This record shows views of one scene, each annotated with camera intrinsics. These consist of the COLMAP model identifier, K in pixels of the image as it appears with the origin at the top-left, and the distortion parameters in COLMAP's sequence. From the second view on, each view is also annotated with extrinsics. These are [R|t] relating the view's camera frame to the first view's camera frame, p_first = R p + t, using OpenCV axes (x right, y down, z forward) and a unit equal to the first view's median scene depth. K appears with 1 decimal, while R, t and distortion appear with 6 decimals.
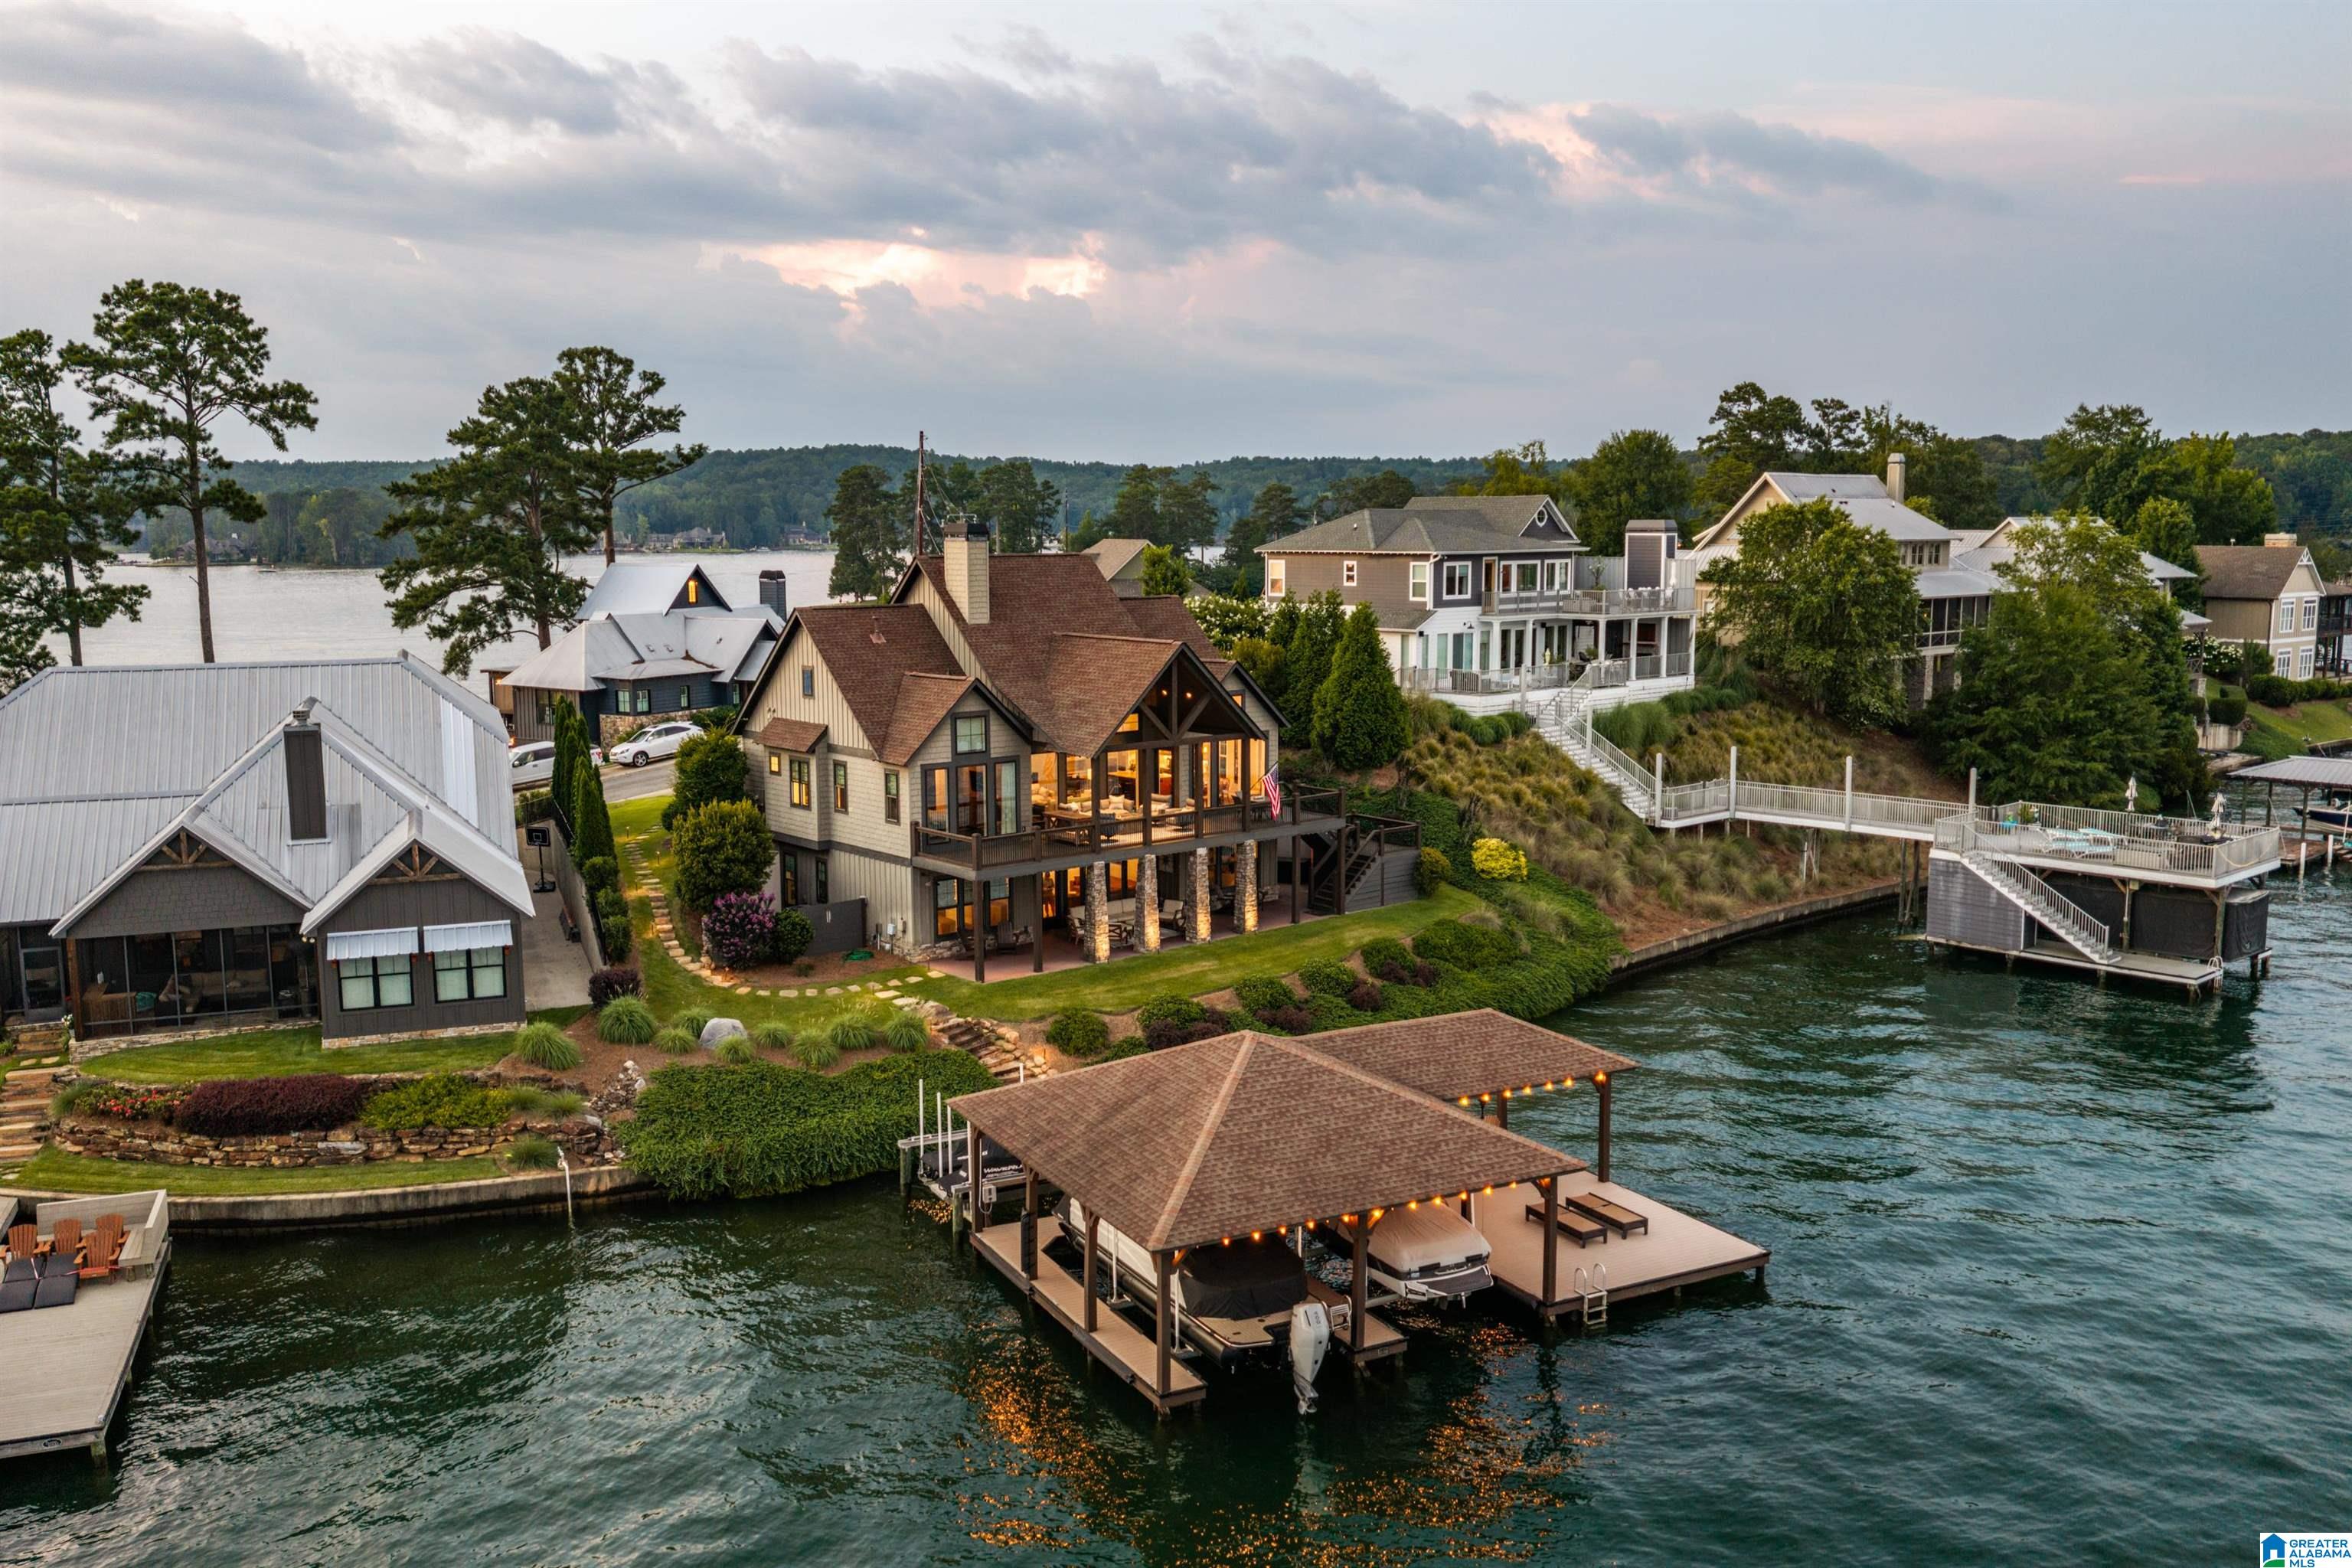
lens RADIAL K [[1948.8, 0, 1176.0], [0, 1948.8, 784.0], [0, 0, 1]] dist [0.011730, -0.024083]
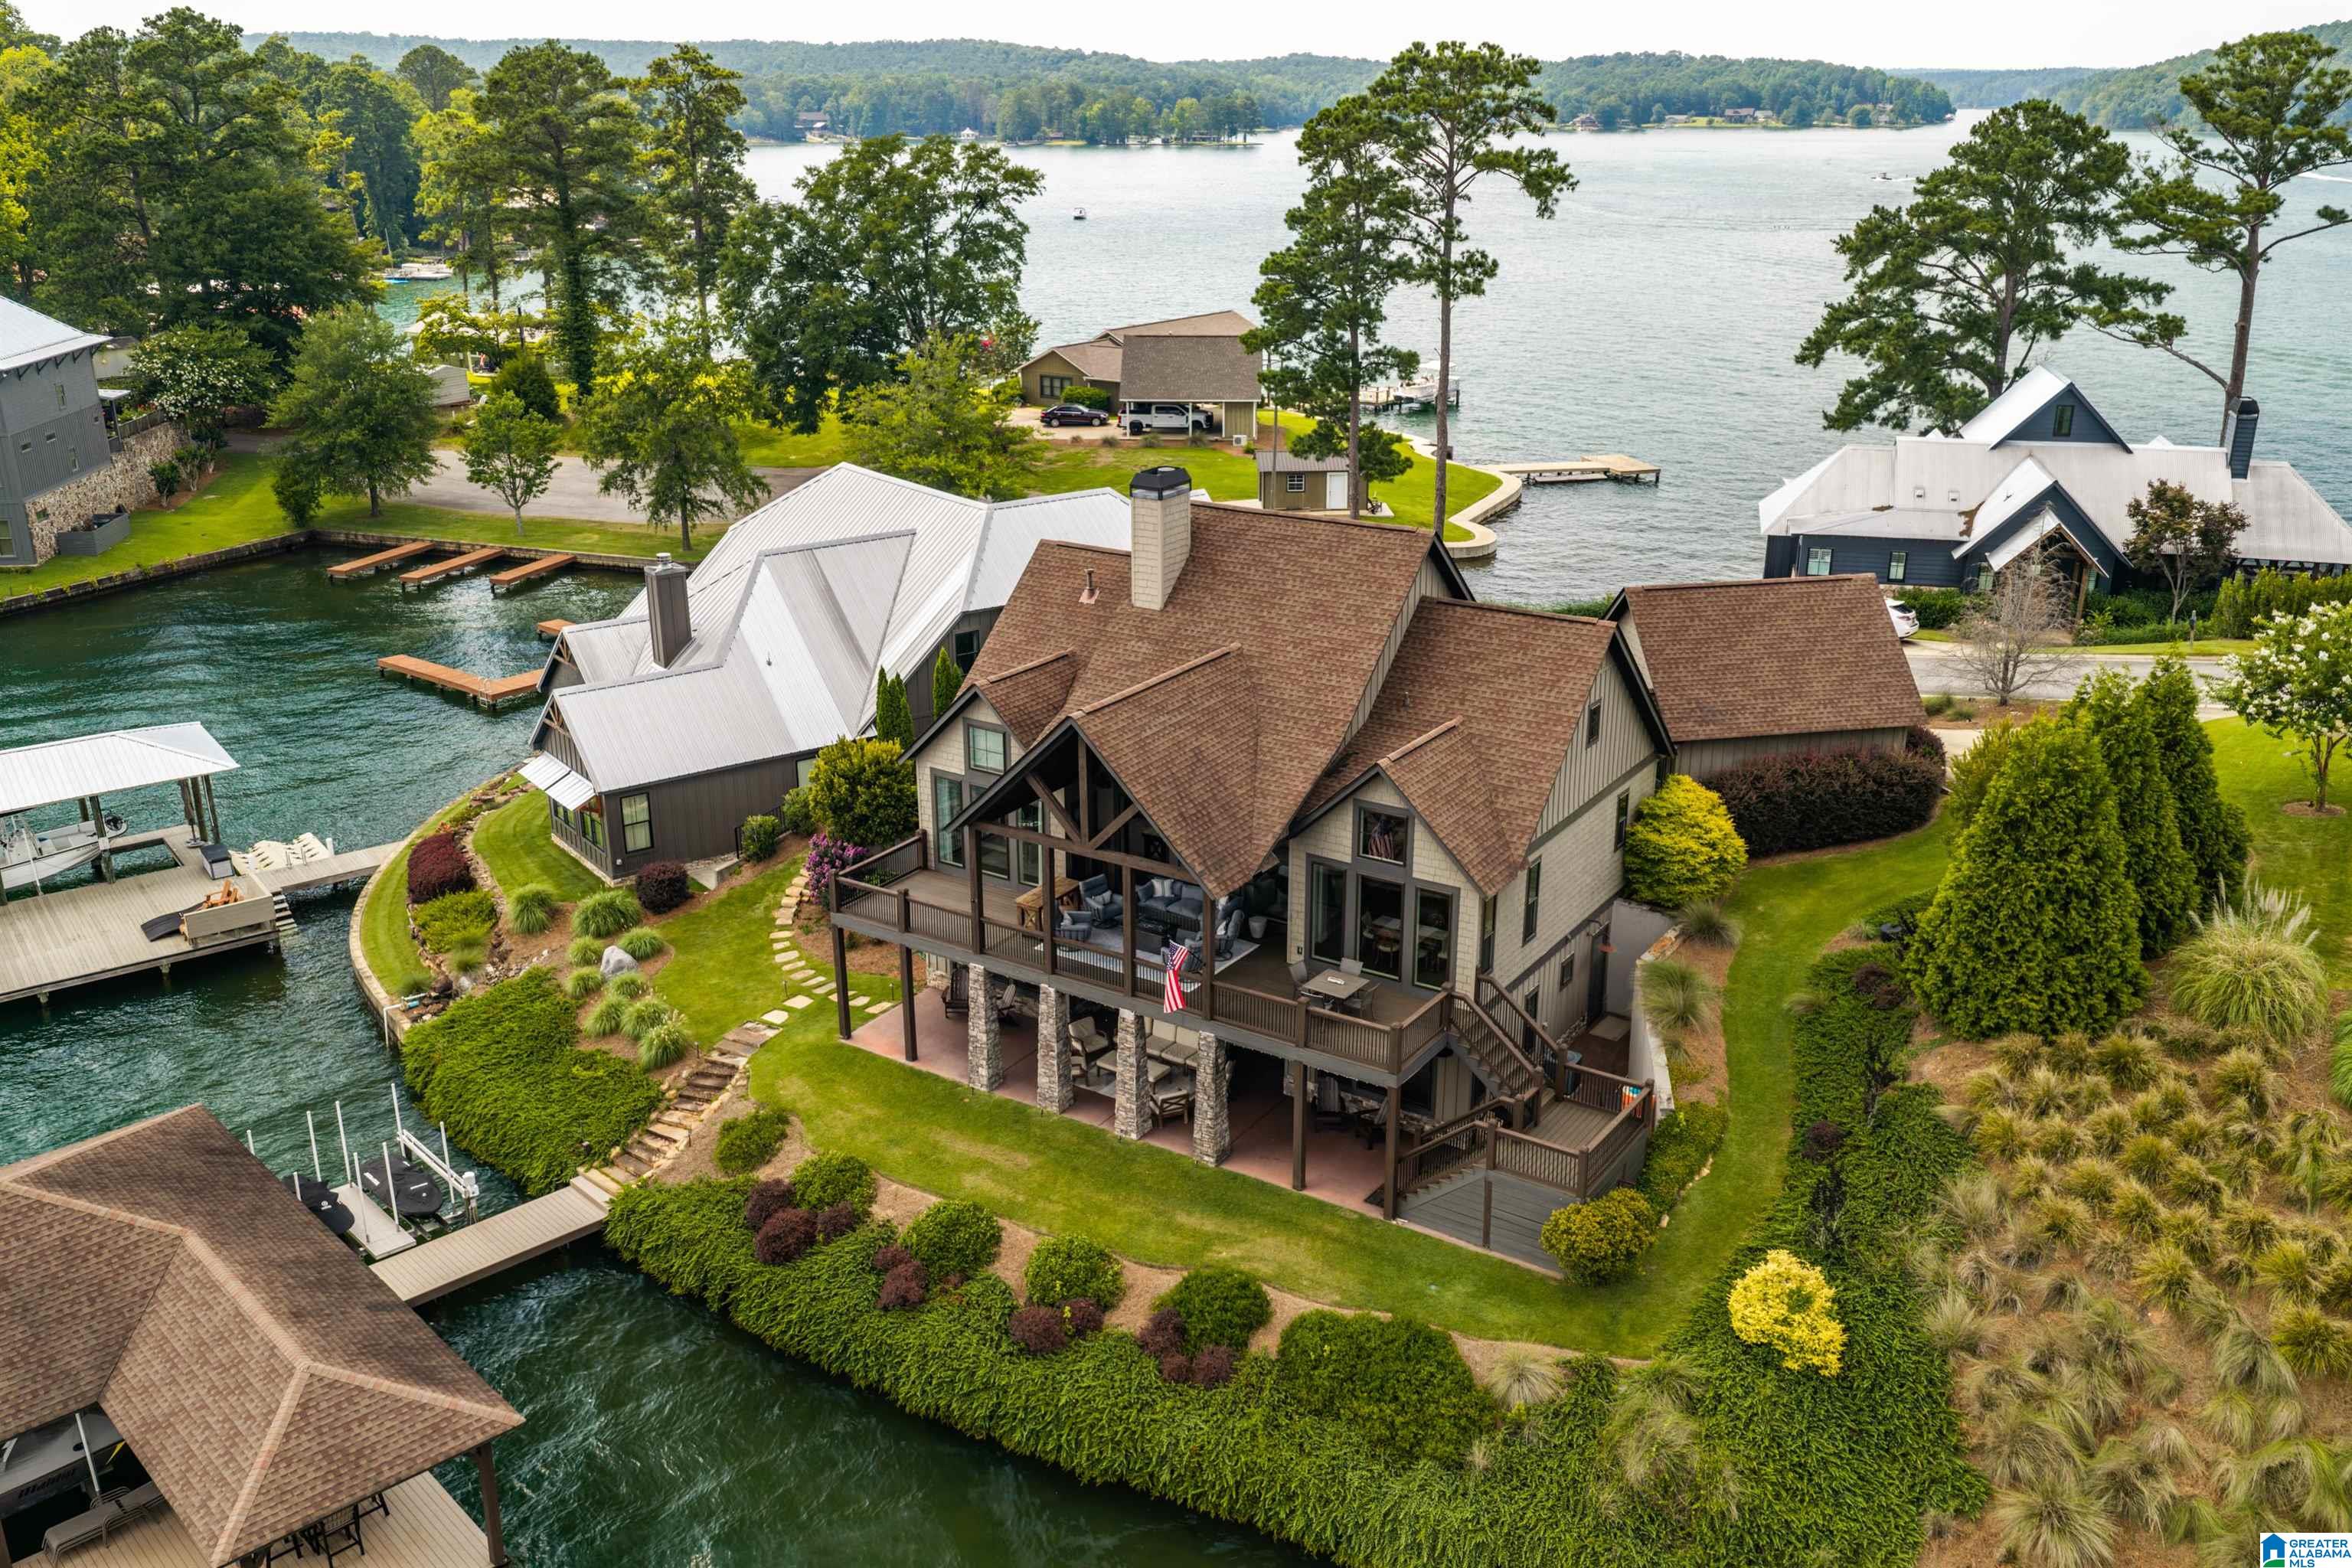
lens RADIAL K [[1958.8, 0, 1176.0], [0, 1958.8, 784.0], [0, 0, 1]] dist [-0.003928, 0.006538]
pose [[0.273219, 0.322088, -0.906427, 0.464645], [-0.124733, 0.946186, 0.298618, -0.188476], [0.953831, 0.031473, 0.298692, 0.614624]]
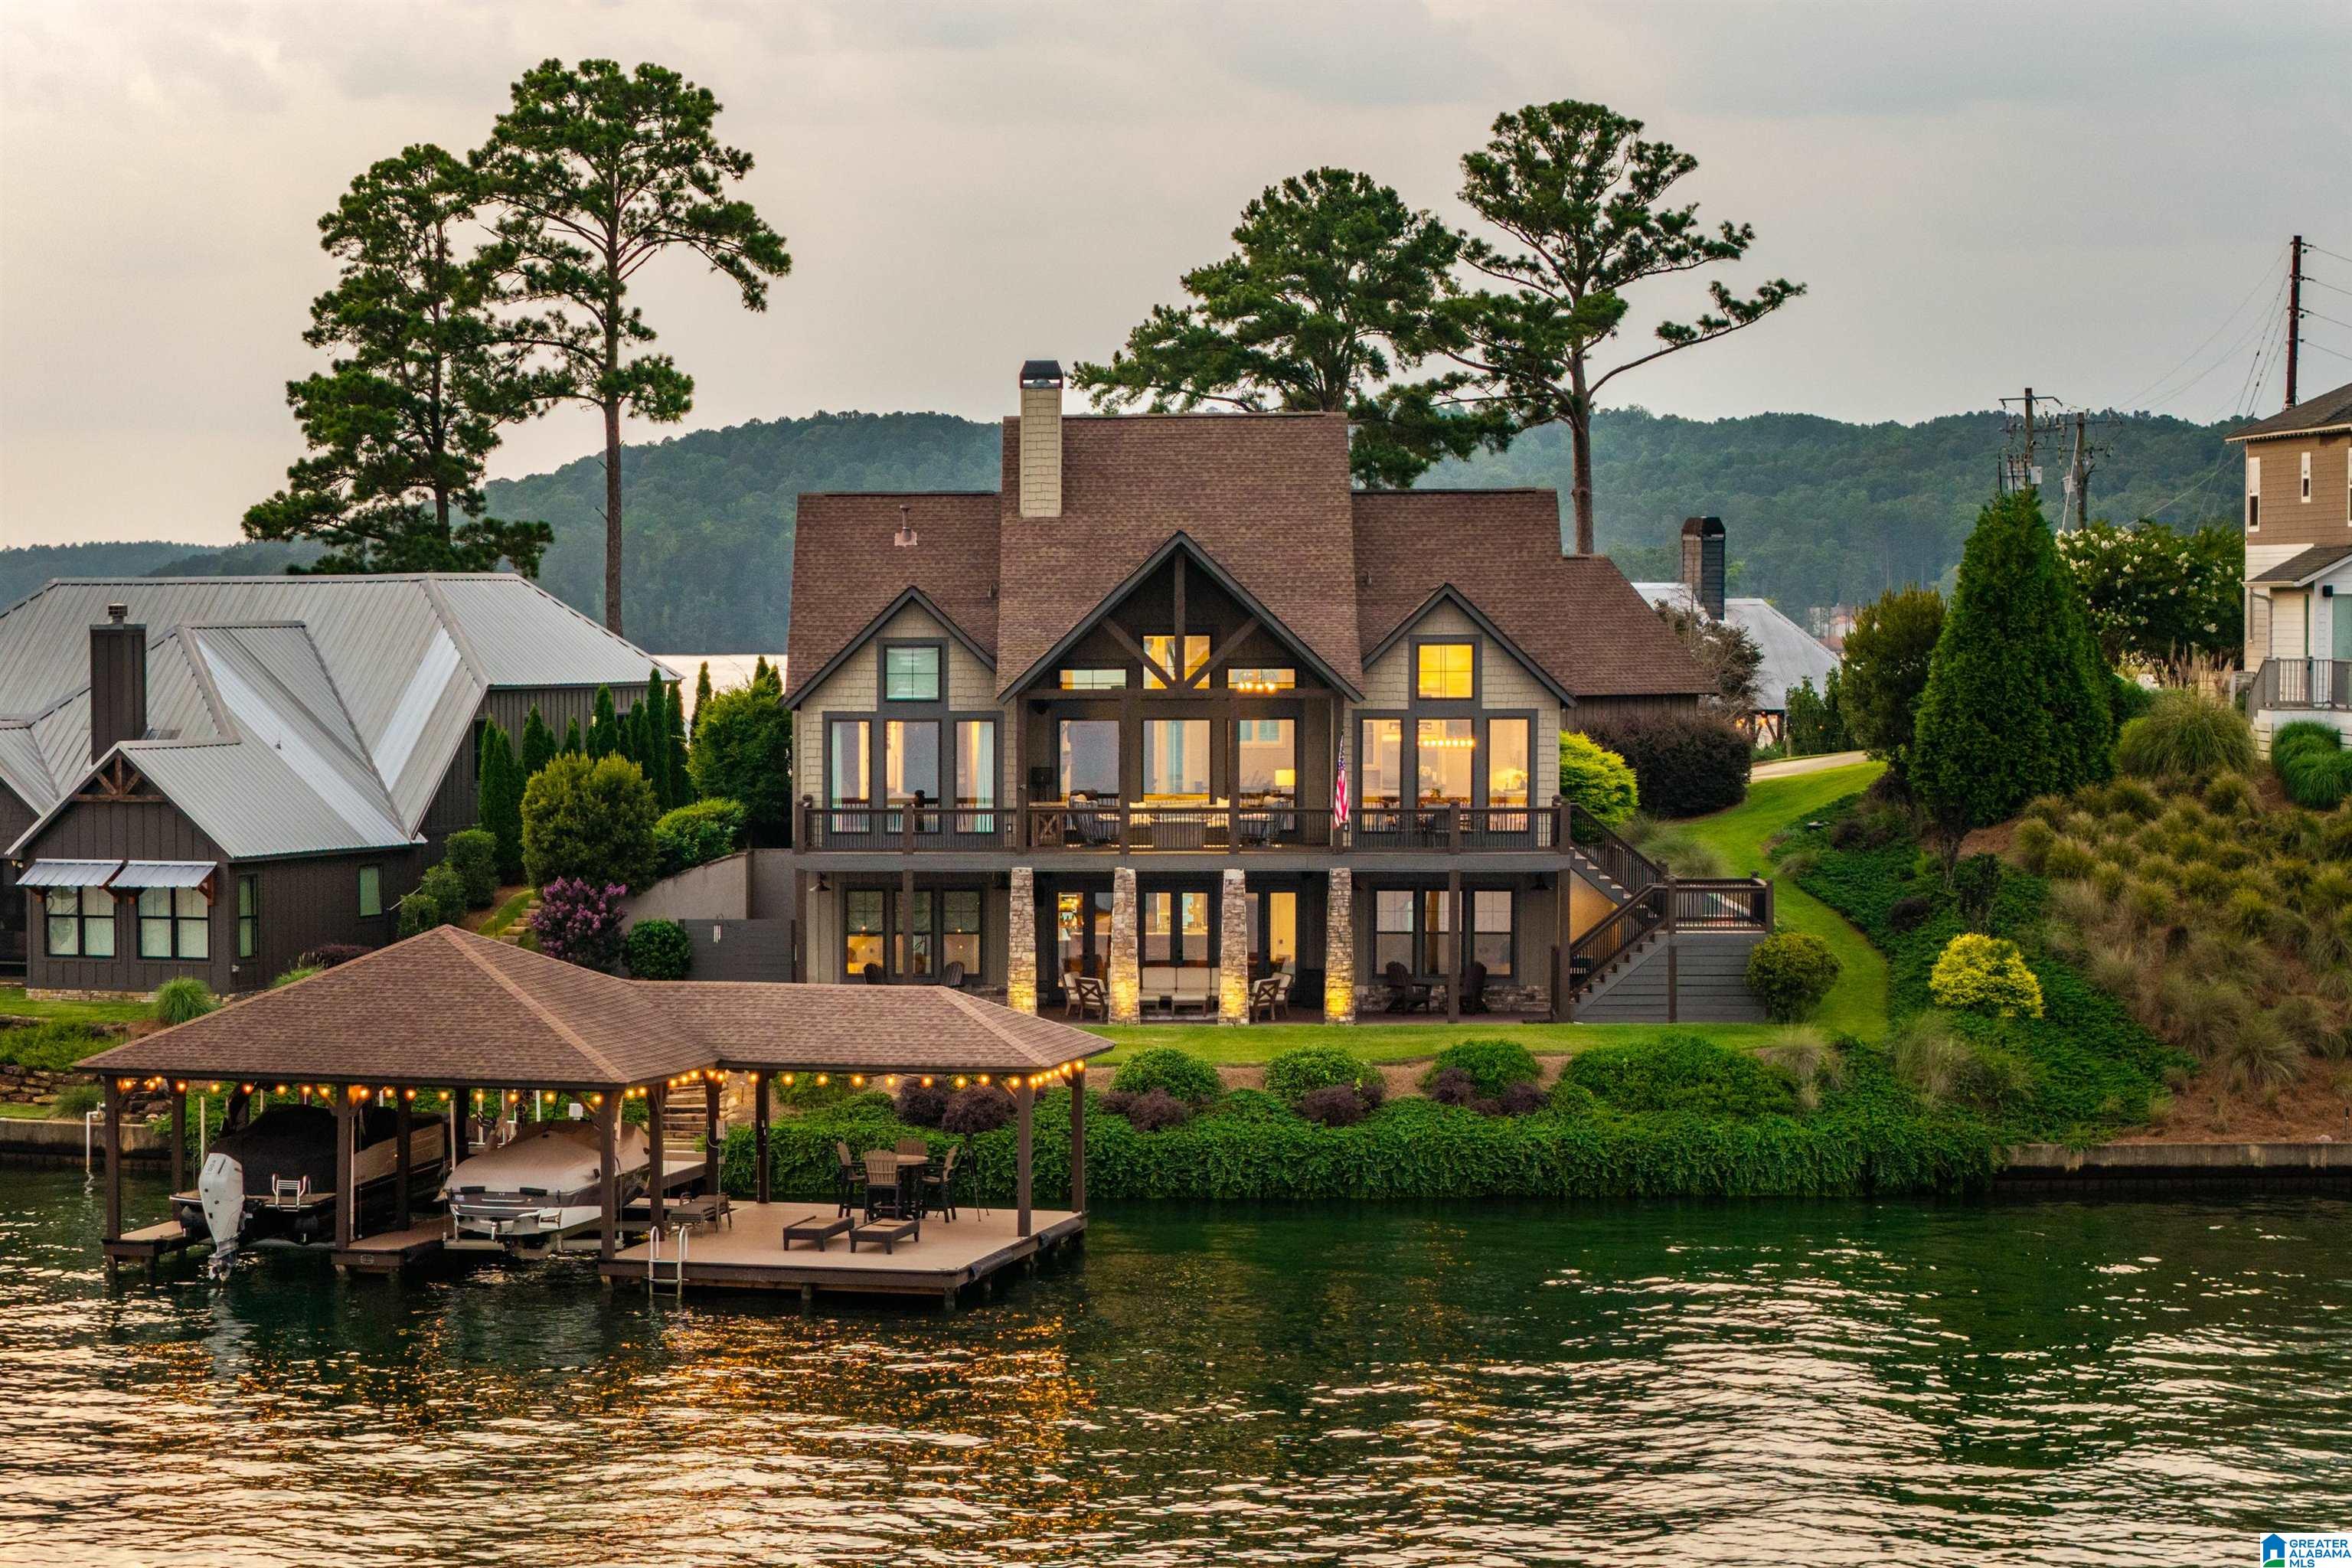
lens RADIAL K [[5607.7, 0, 484.0], [0, 5607.7, 992.2], [0, 0, 1]] dist [-0.006116, -0.444850]
pose [[0.682233, 0.050238, -0.729407, 0.875722], [-0.094305, 0.995349, -0.019650, 0.098222], [0.725027, 0.082192, 0.683798, -0.295827]]
